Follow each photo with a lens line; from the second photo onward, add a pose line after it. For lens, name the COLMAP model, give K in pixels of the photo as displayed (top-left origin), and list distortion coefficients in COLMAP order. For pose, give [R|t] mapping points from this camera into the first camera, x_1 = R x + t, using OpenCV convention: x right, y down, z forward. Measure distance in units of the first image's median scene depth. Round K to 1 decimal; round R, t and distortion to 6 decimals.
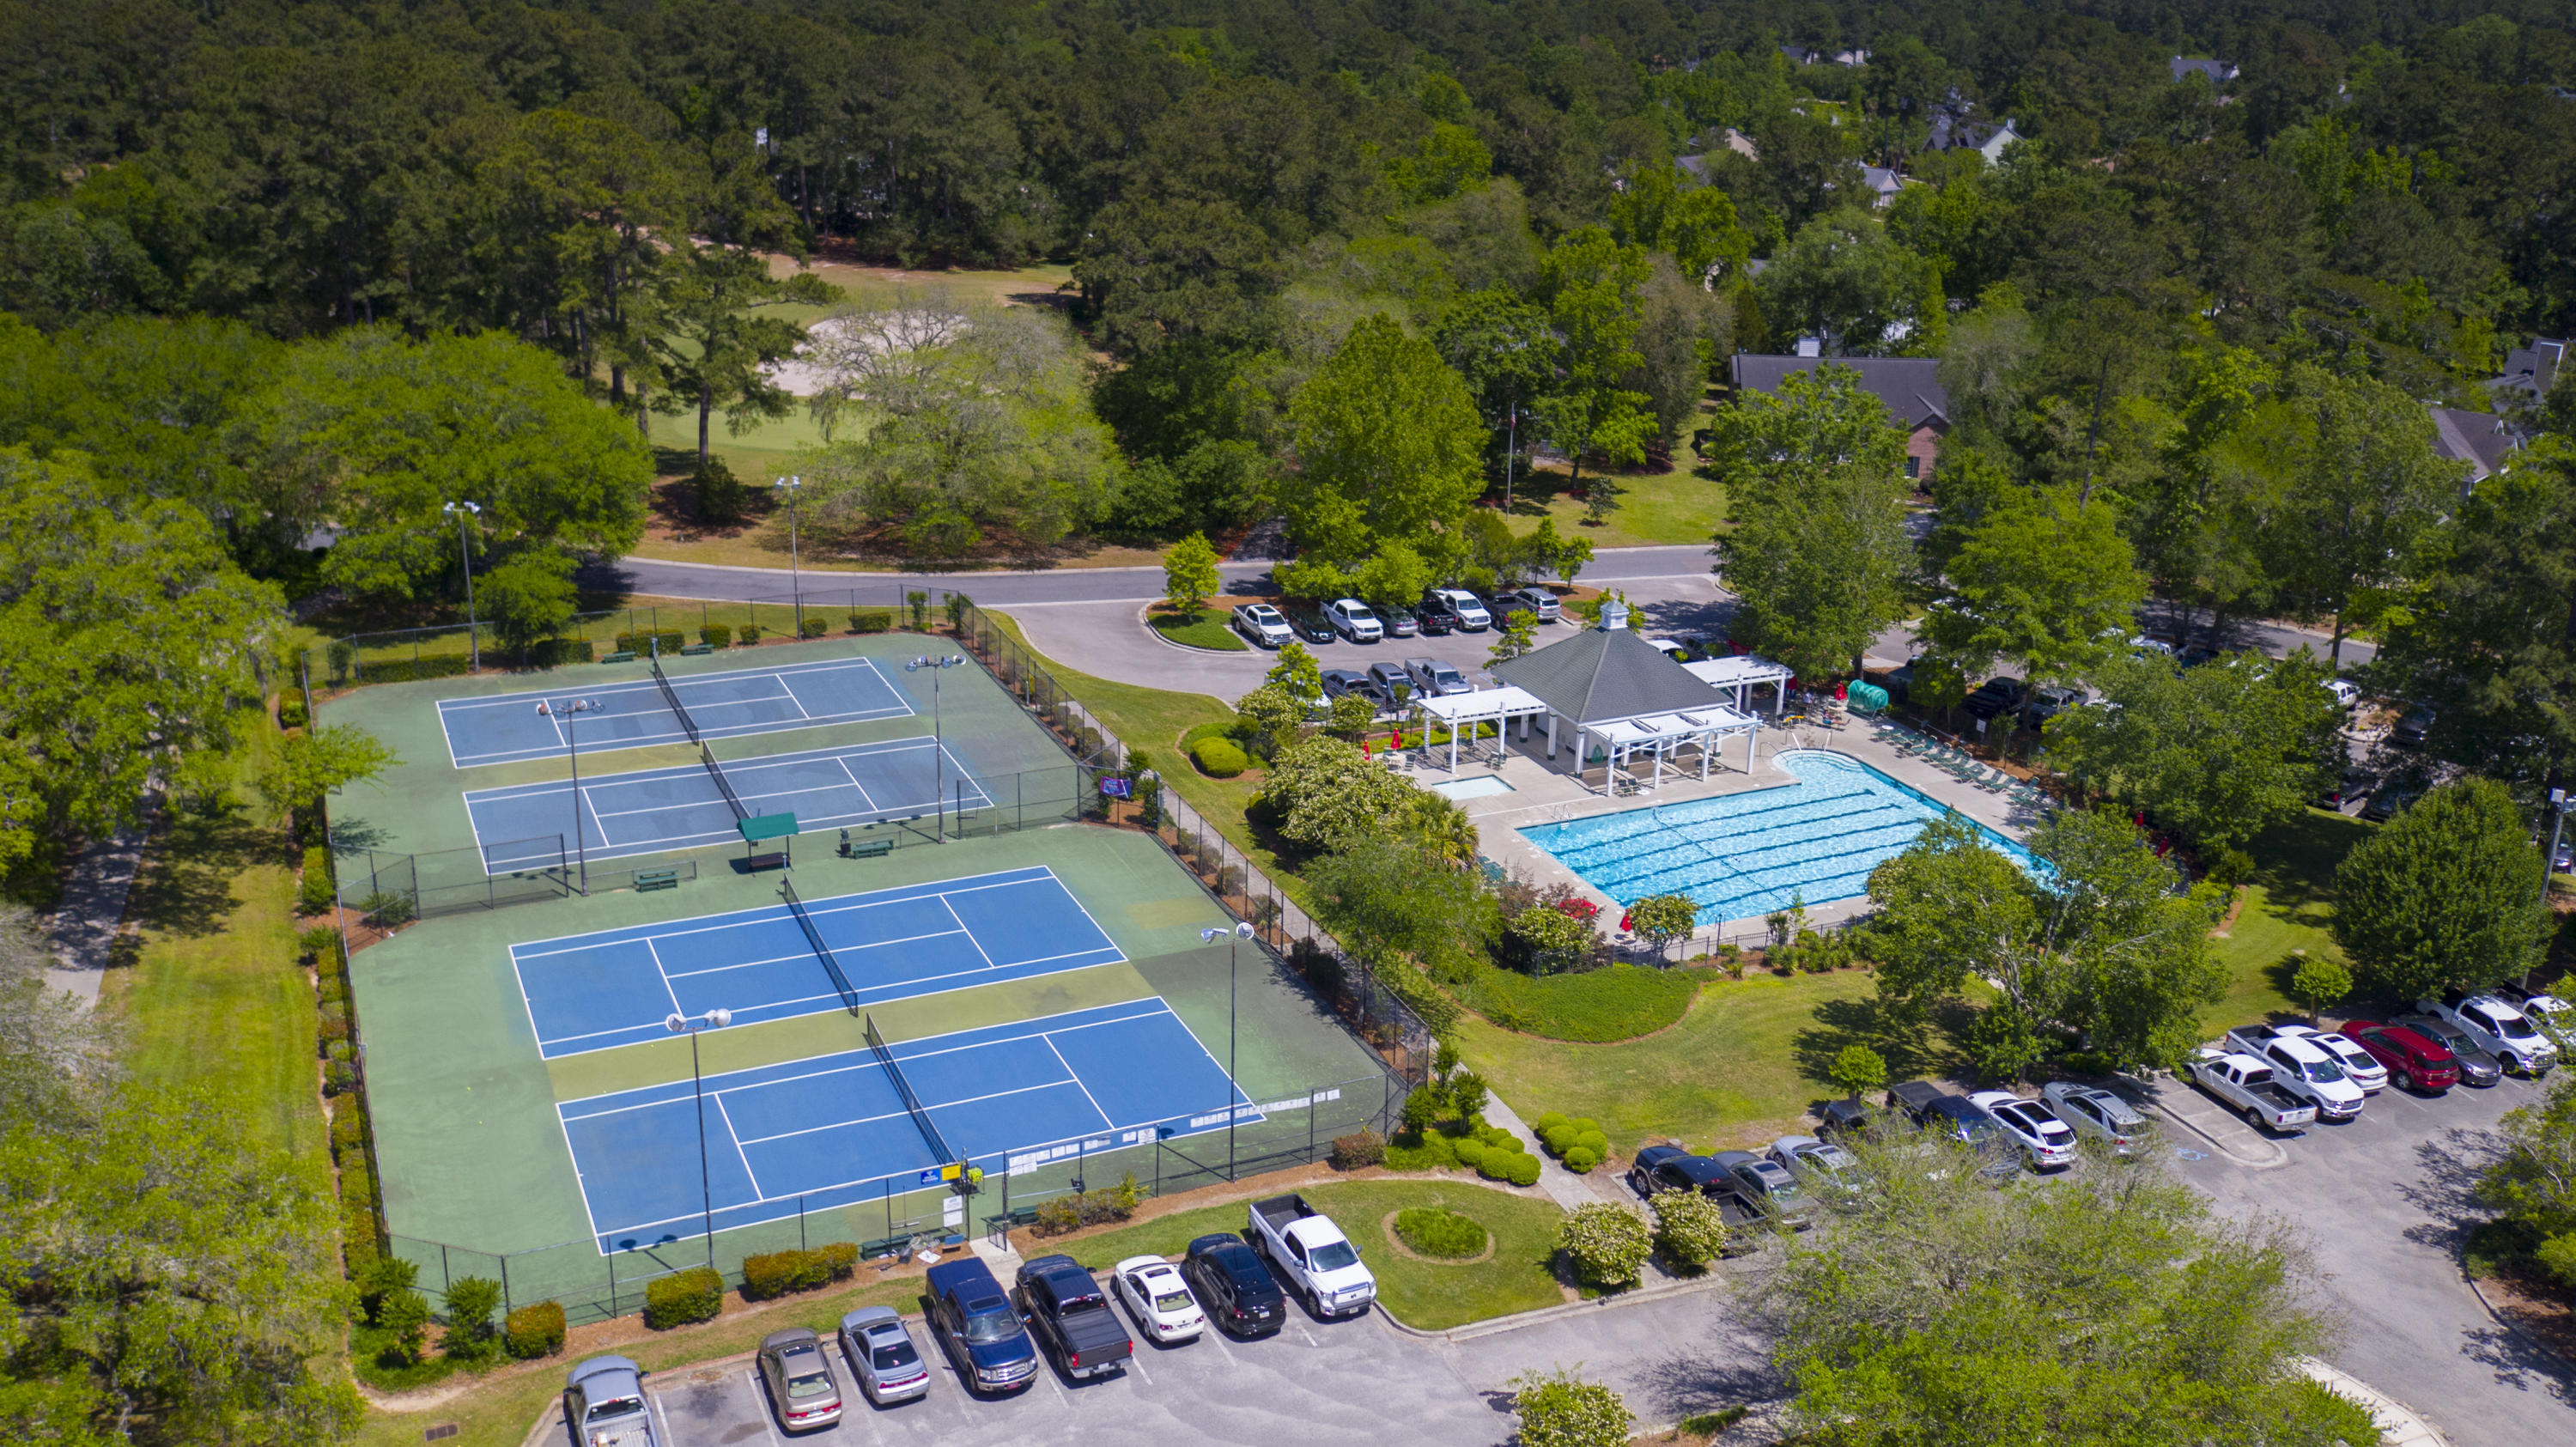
lens RADIAL K [[2264.5, 0, 1288.0], [0, 2264.5, 723.5], [0, 0, 1]] dist [0.007728, 0.009373]
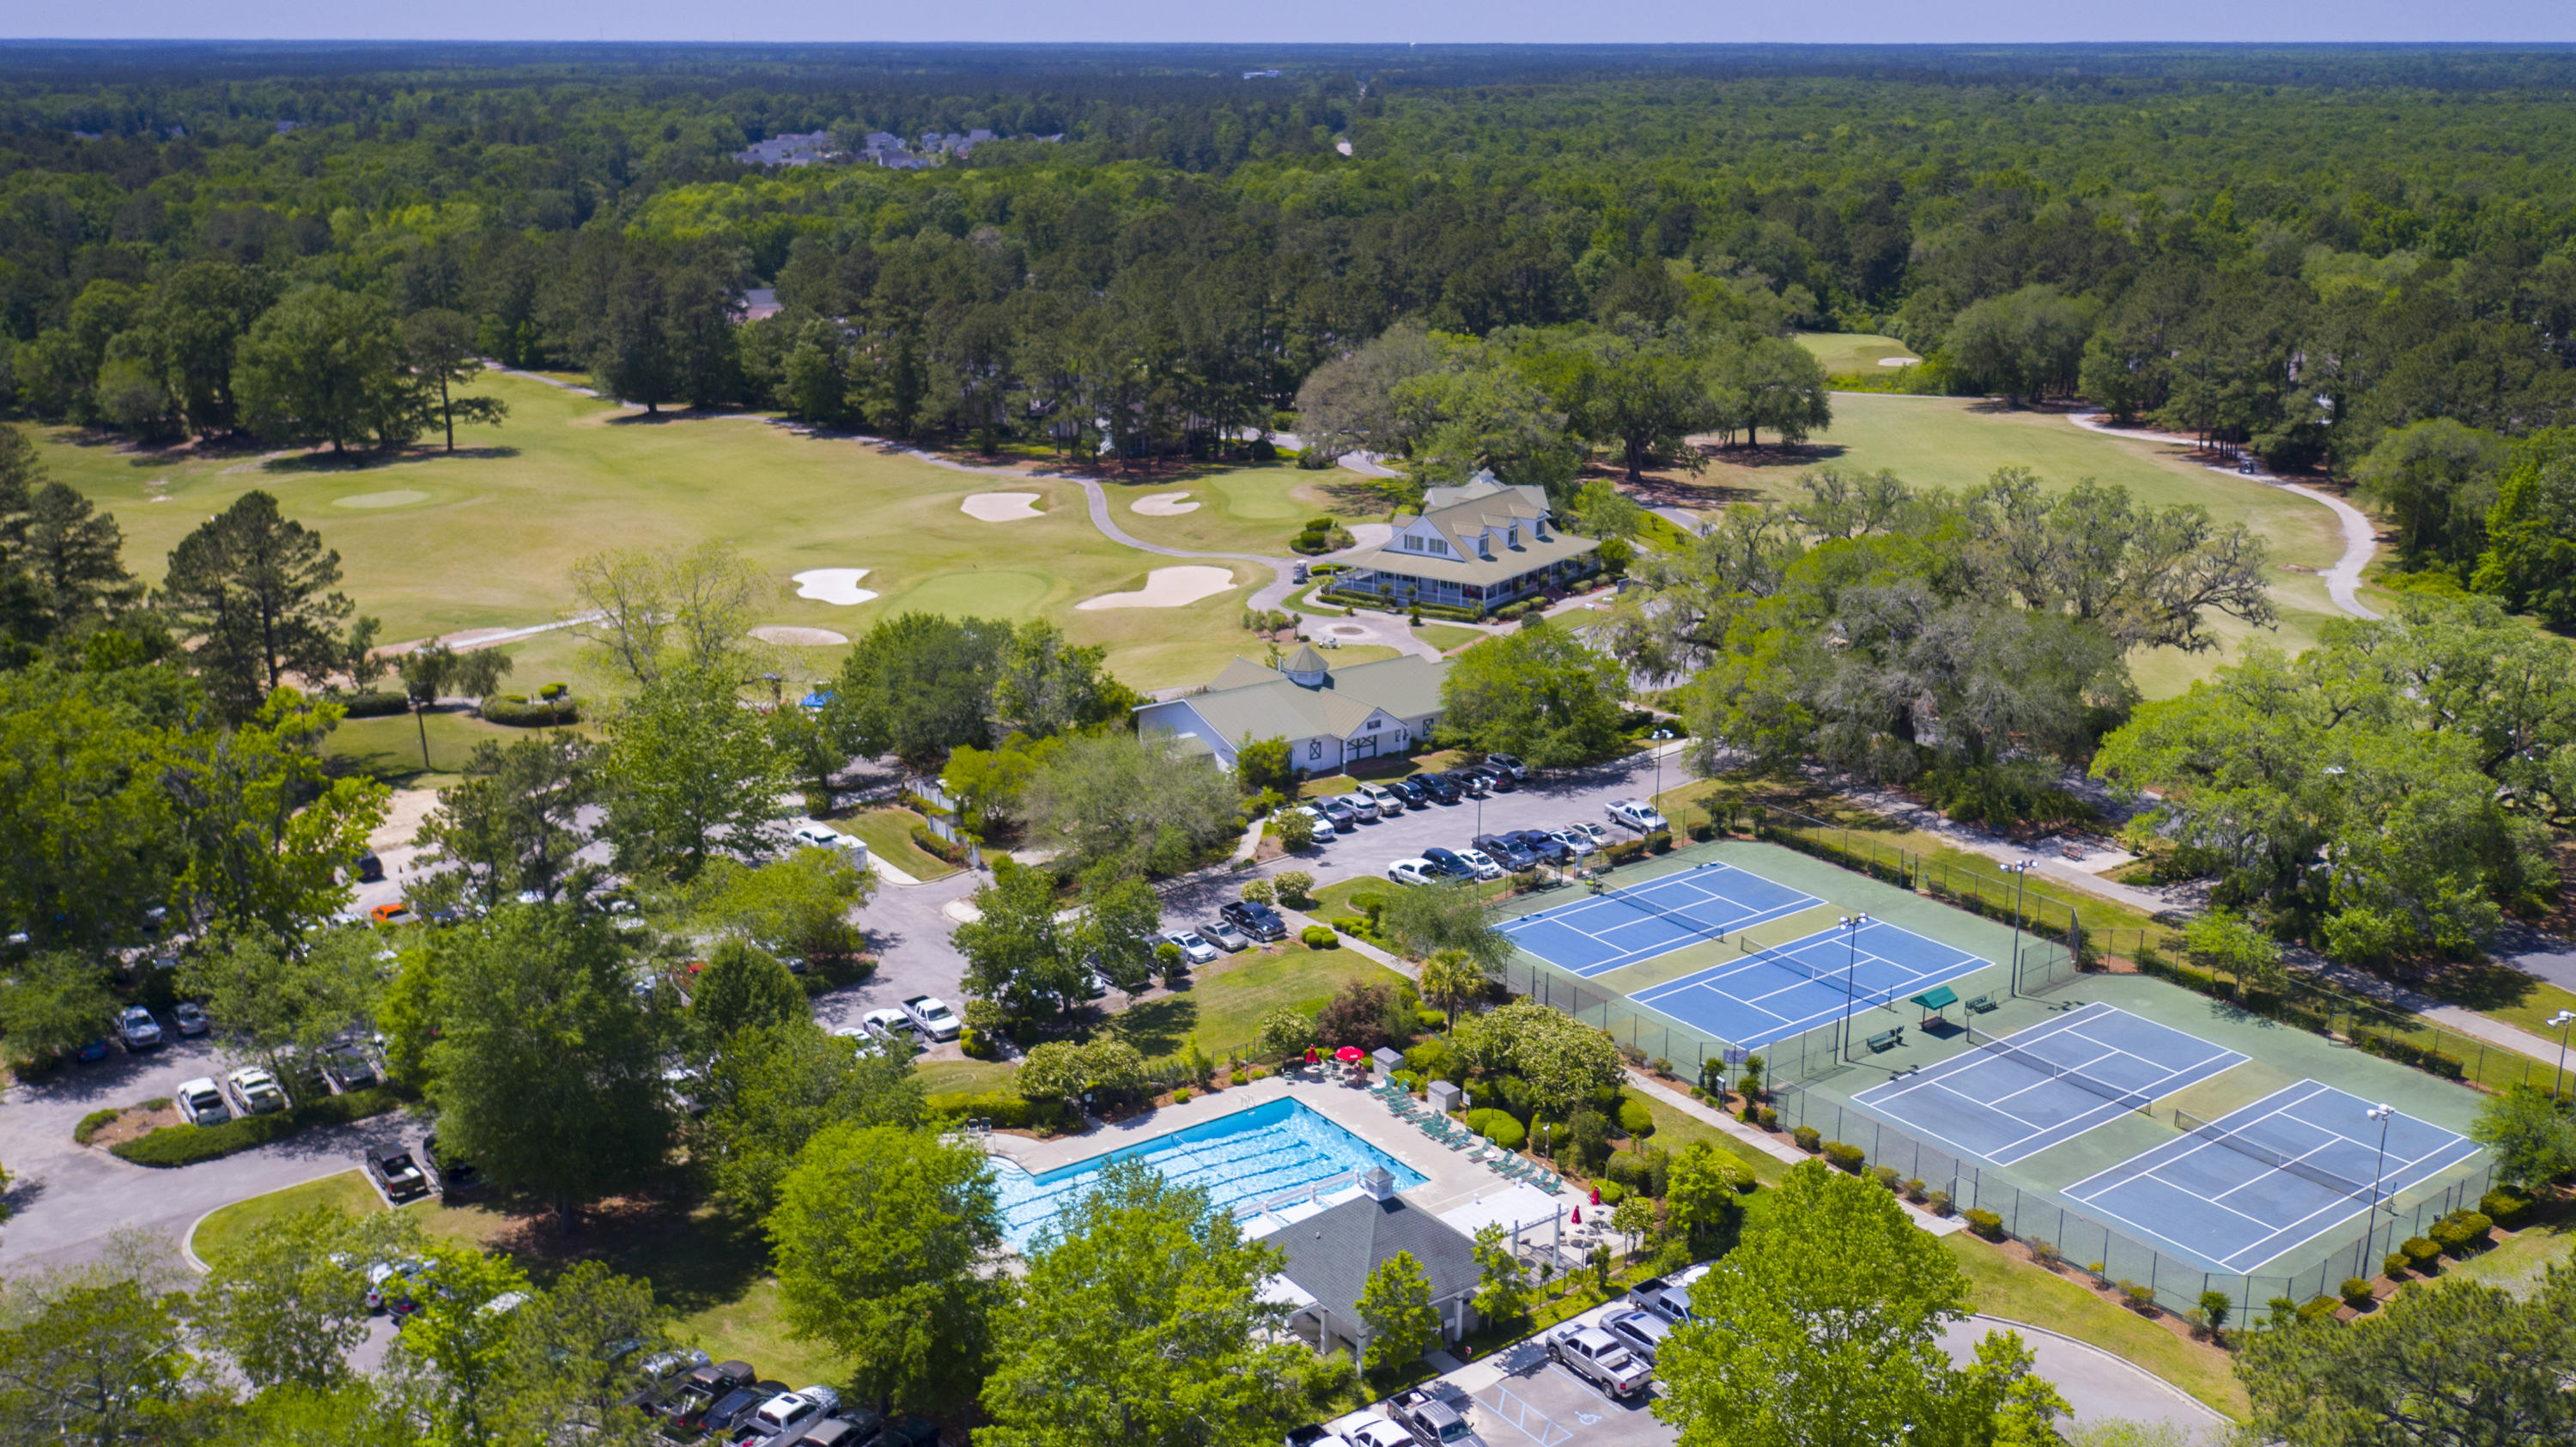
lens RADIAL K [[2264.5, 0, 1288.0], [0, 2264.5, 723.5], [0, 0, 1]] dist [0.007728, 0.009373]
pose [[-0.980496, 0.029982, -0.194239, 0.453222], [-0.089473, 0.811853, 0.576965, -0.927006], [0.174992, 0.583091, -0.793336, 2.102631]]
